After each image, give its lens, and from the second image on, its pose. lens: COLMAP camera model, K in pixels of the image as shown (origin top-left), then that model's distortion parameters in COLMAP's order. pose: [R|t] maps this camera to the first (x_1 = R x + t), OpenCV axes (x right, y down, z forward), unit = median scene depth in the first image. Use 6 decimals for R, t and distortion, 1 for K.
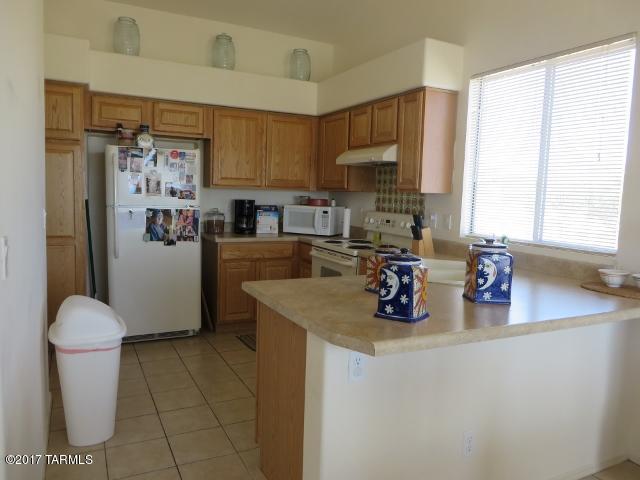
lens RADIAL K [[482.5, 0, 318.9], [0, 482.5, 237.0], [0, 0, 1]] dist [-0.008932, 0.000436]
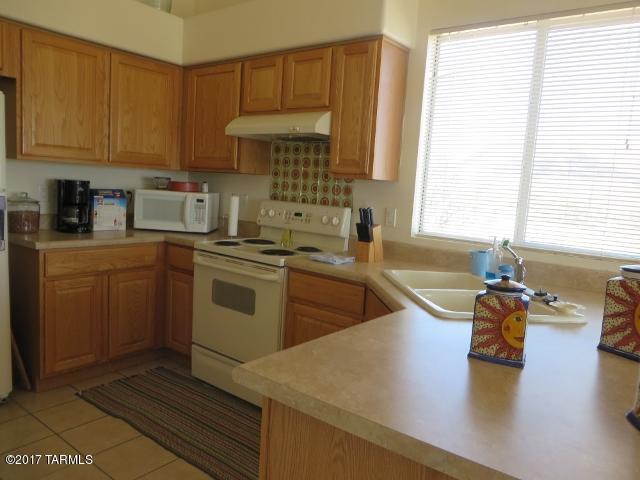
lens RADIAL K [[482.5, 0, 318.9], [0, 482.5, 237.0], [0, 0, 1]] dist [-0.008932, 0.000436]
pose [[0.901308, -0.023370, 0.432548, -0.148241], [0.006627, 0.999171, 0.040174, -0.025806], [-0.433128, -0.033343, 0.900716, 0.282726]]
